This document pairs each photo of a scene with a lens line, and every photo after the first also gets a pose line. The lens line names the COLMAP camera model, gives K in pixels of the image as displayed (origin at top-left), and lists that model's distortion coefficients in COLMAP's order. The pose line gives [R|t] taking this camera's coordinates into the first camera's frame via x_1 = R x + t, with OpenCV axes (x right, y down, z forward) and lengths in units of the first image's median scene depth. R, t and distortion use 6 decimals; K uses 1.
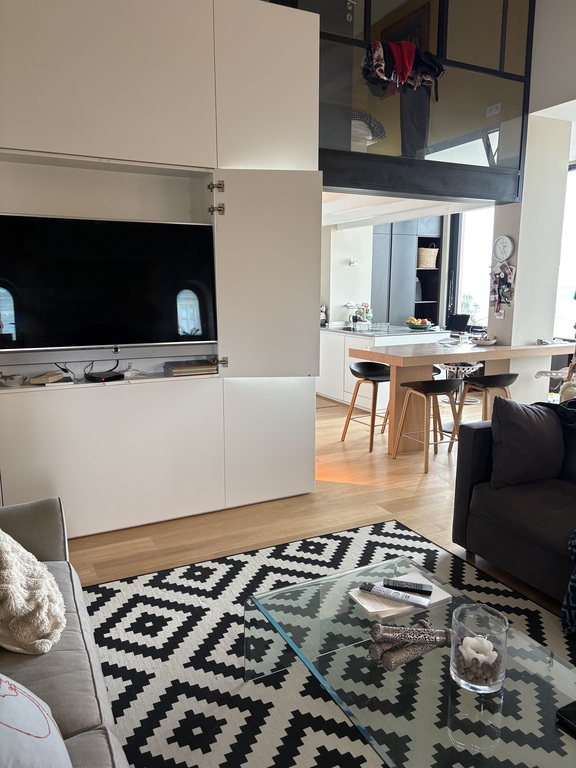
lens RADIAL K [[580.4, 0, 288.9], [0, 580.4, 384.3], [0, 0, 1]] dist [-0.005646, -0.000515]
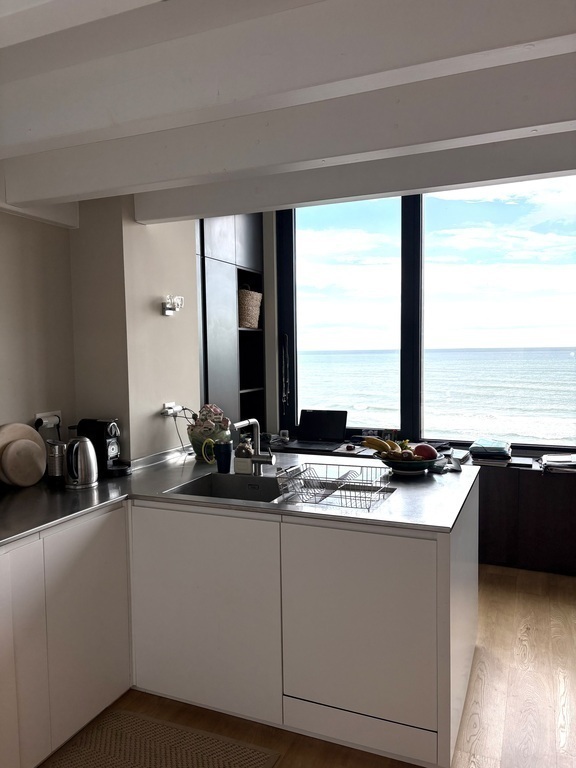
lens RADIAL K [[580.4, 0, 287.3], [0, 580.4, 385.2], [0, 0, 1]] dist [-0.005646, -0.000515]
pose [[0.756834, -0.046789, 0.651931, -0.084724], [0.124343, 0.989526, -0.073334, -0.104685], [-0.641671, 0.136565, 0.754724, 0.586548]]
